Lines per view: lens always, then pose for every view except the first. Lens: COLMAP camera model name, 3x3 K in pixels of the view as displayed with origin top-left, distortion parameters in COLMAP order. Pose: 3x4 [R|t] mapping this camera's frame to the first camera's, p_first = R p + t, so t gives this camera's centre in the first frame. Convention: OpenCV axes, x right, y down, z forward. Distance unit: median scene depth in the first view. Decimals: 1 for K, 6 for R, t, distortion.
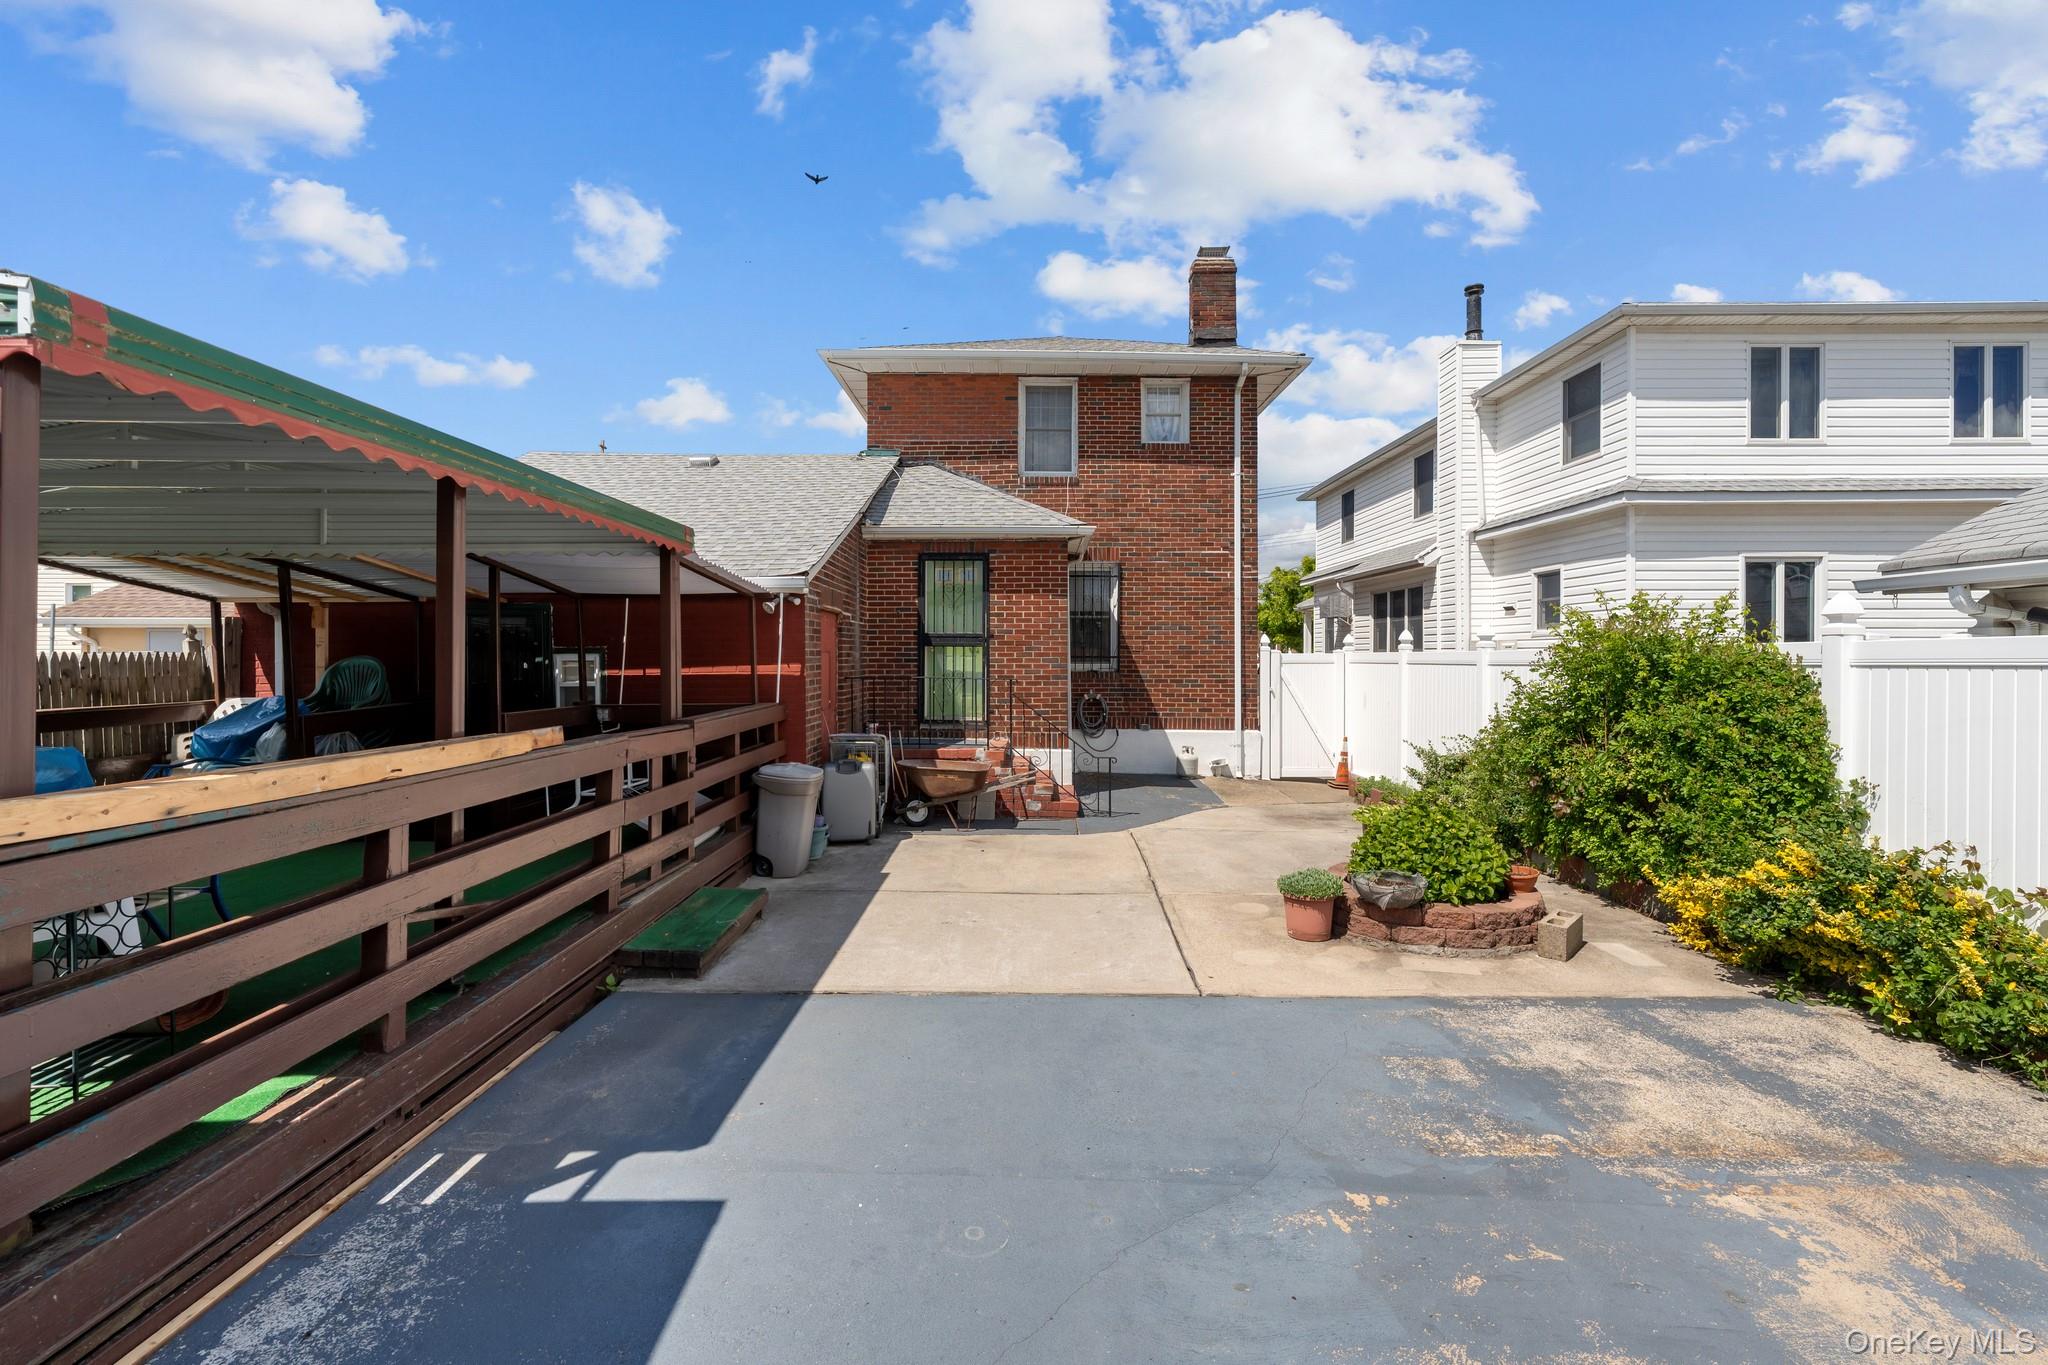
lens RADIAL K [[832.6, 0, 1029.5], [0, 832.6, 665.1], [0, 0, 1]] dist [-0.000400, -0.000182]
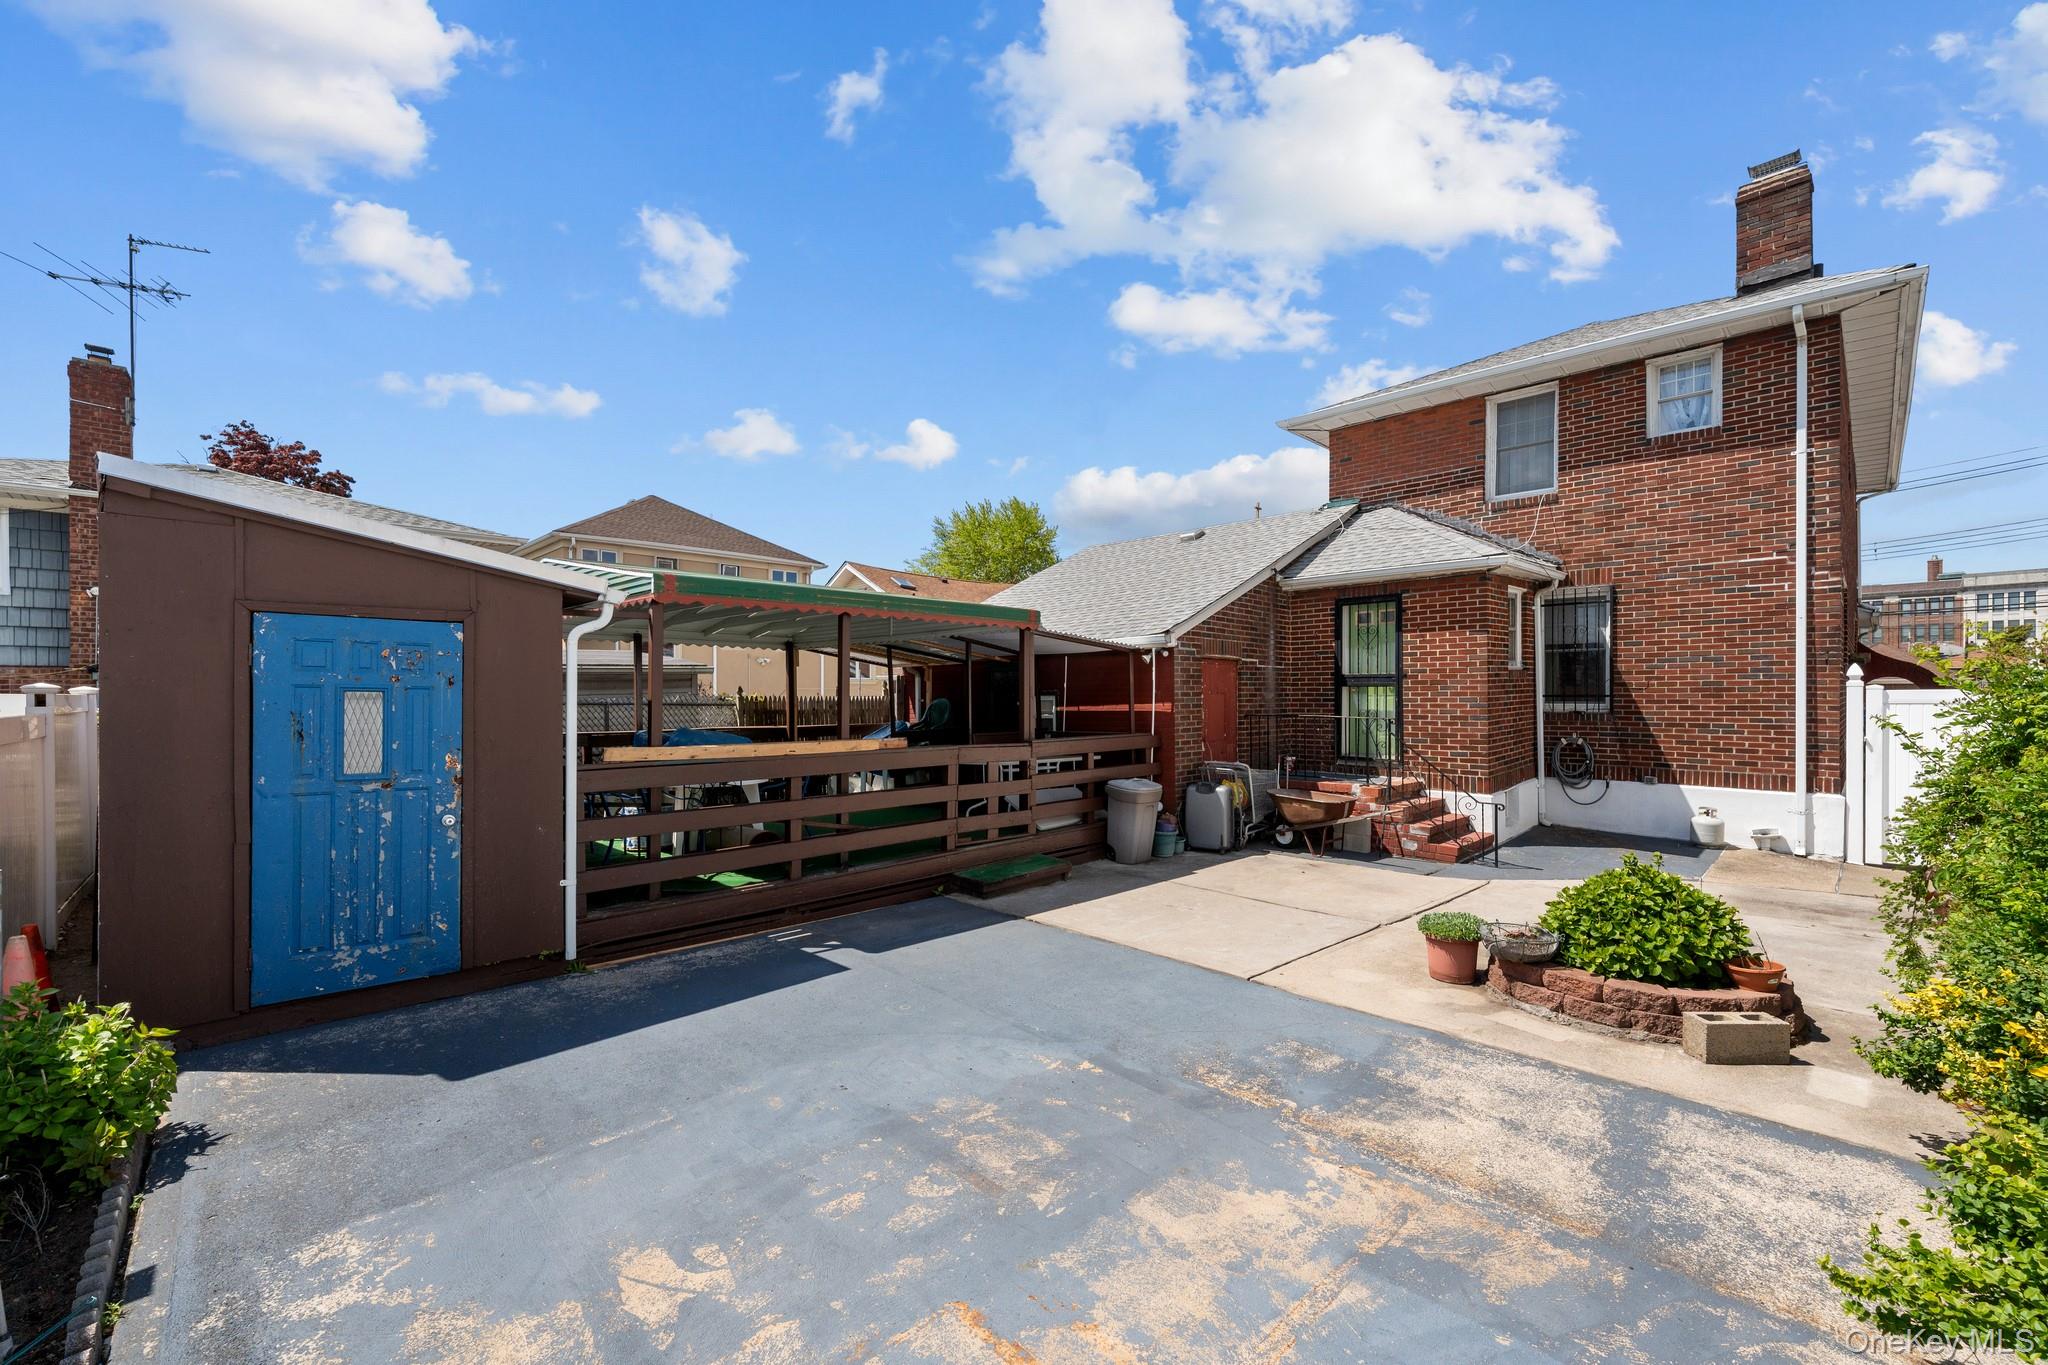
lens RADIAL K [[834.8, 0, 1028.5], [0, 834.8, 701.7], [0, 0, 1]] dist [-0.001042, -0.000142]
pose [[0.703595, 0.000744, -0.710600, 0.487765], [-0.002964, 0.999994, -0.001888, -0.000346], [0.710595, 0.003435, 0.703593, -0.041888]]
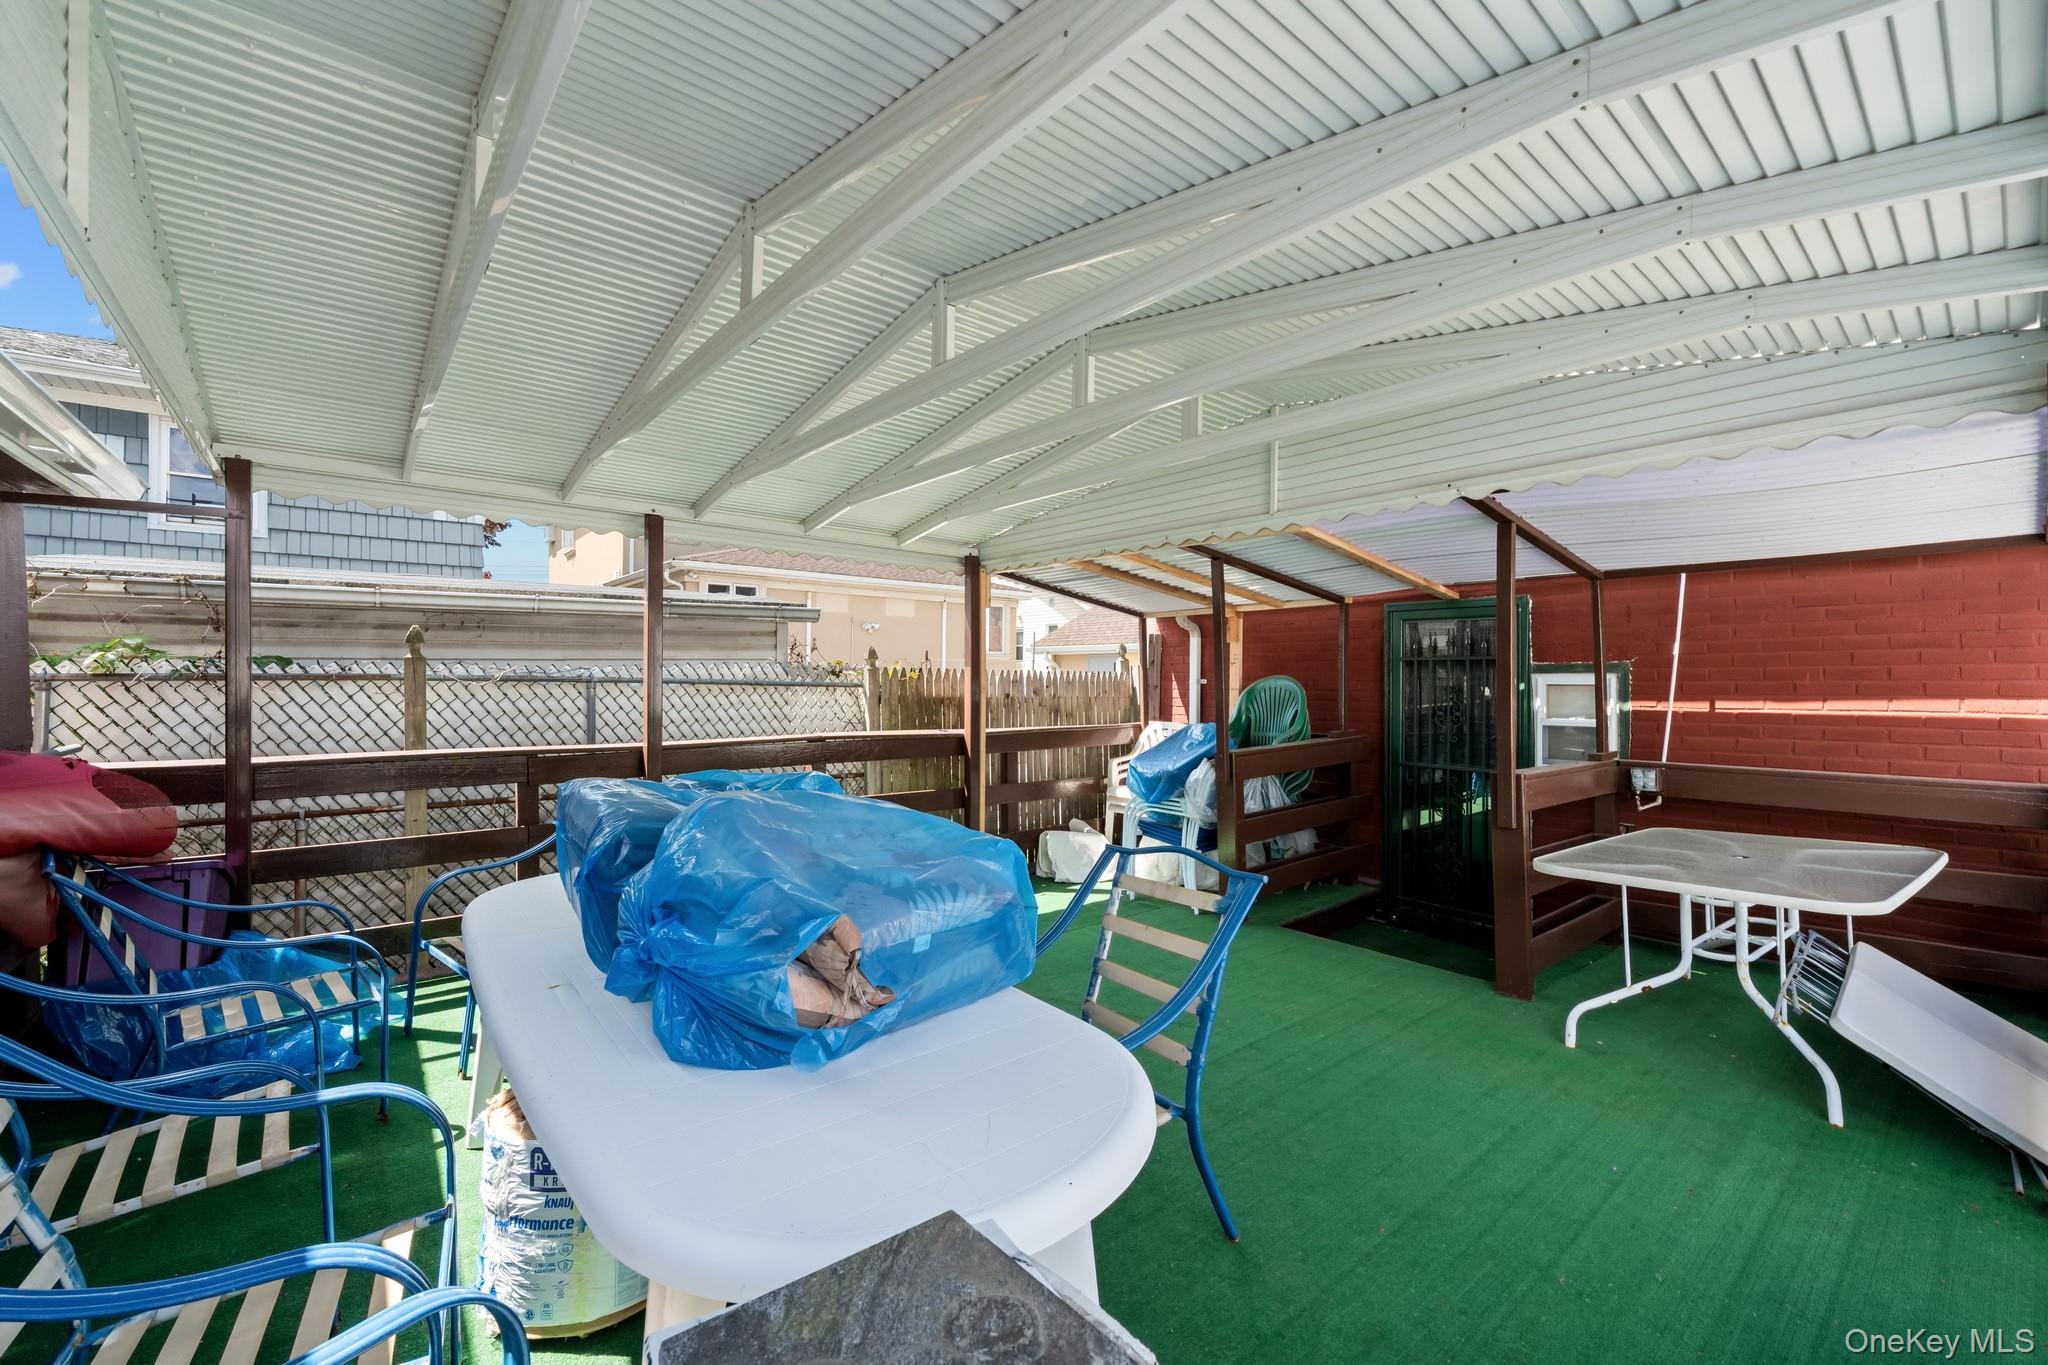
lens RADIAL K [[832.6, 0, 1029.5], [0, 832.6, 665.1], [0, 0, 1]] dist [-0.000400, -0.000182]
pose [[0.636742, -0.008017, -0.771036, -0.337194], [-0.016063, 0.999591, -0.023658, 0.001209], [0.770910, 0.027449, 0.636352, 0.307512]]
